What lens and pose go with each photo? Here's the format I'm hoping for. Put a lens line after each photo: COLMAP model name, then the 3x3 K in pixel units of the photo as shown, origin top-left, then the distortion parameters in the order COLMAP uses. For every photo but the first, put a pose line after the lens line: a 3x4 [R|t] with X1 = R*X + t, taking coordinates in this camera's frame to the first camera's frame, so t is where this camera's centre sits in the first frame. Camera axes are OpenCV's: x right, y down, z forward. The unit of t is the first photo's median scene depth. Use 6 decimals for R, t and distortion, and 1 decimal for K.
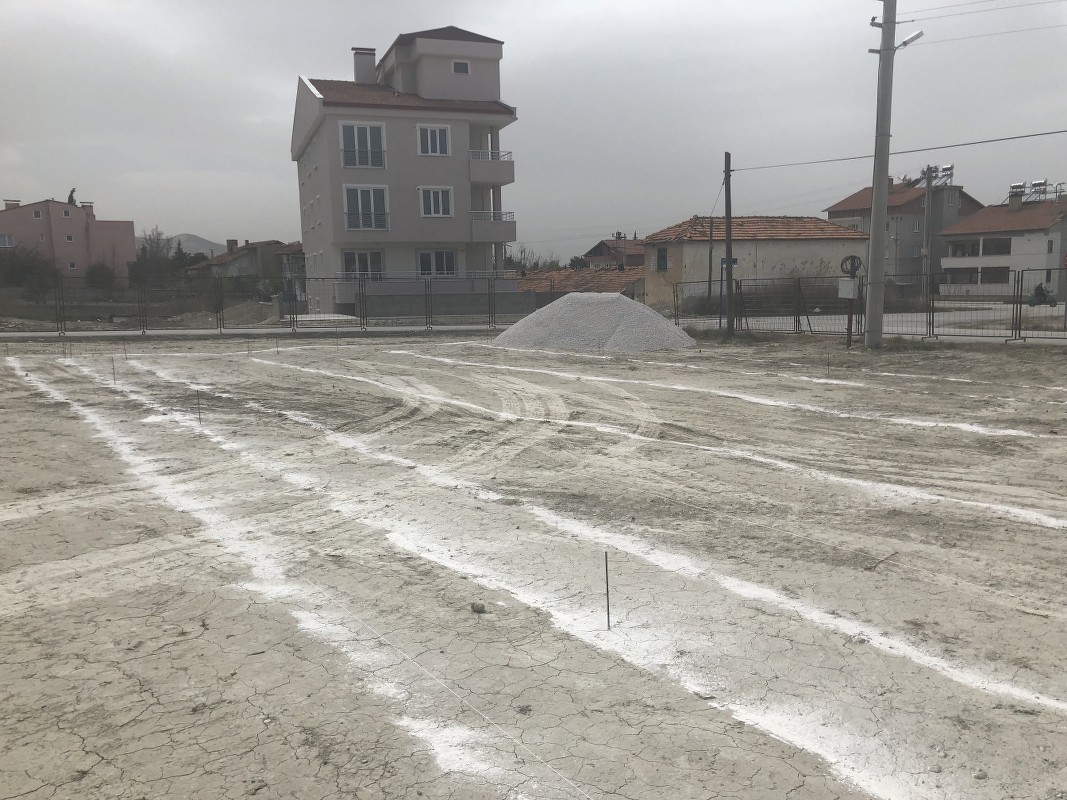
lens RADIAL K [[862.4, 0, 529.7], [0, 862.4, 398.4], [0, 0, 1]] dist [0.039743, -0.052974]
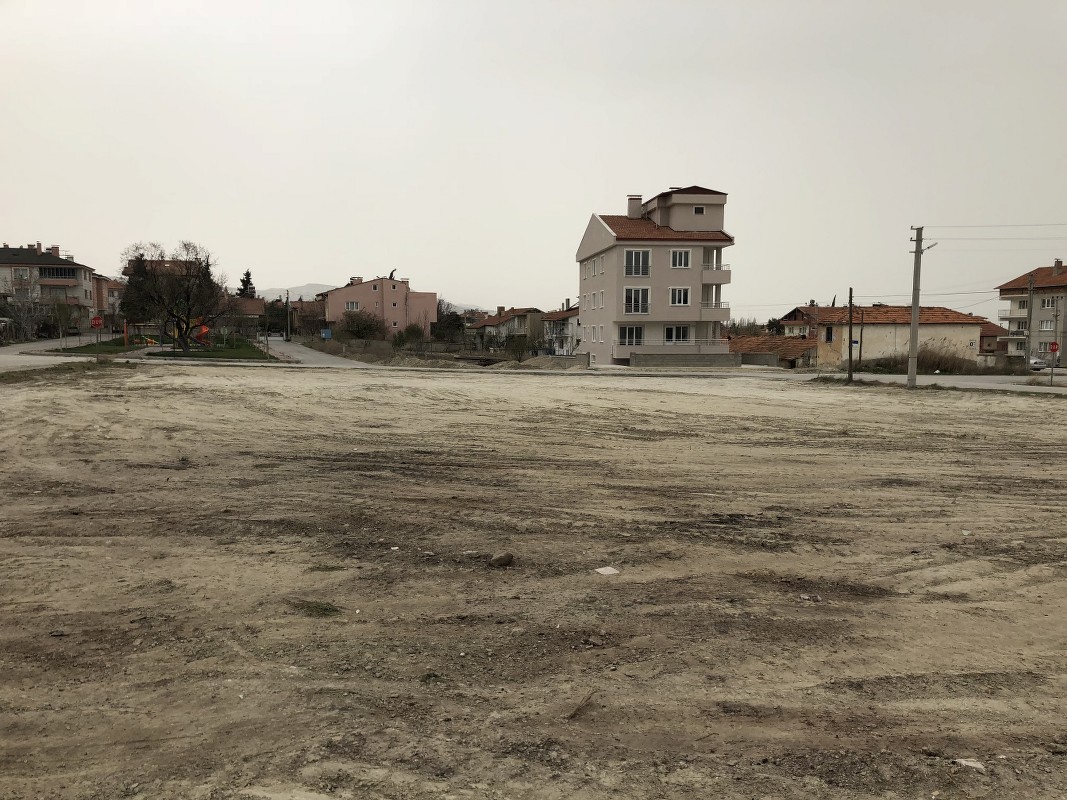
lens RADIAL K [[862.4, 0, 541.2], [0, 862.4, 426.9], [0, 0, 1]] dist [0.039743, -0.052974]
pose [[0.978002, 0.043058, -0.204104, -0.022175], [-0.048848, 0.998532, -0.023416, 0.059557], [0.202796, 0.032871, 0.978669, -0.574445]]
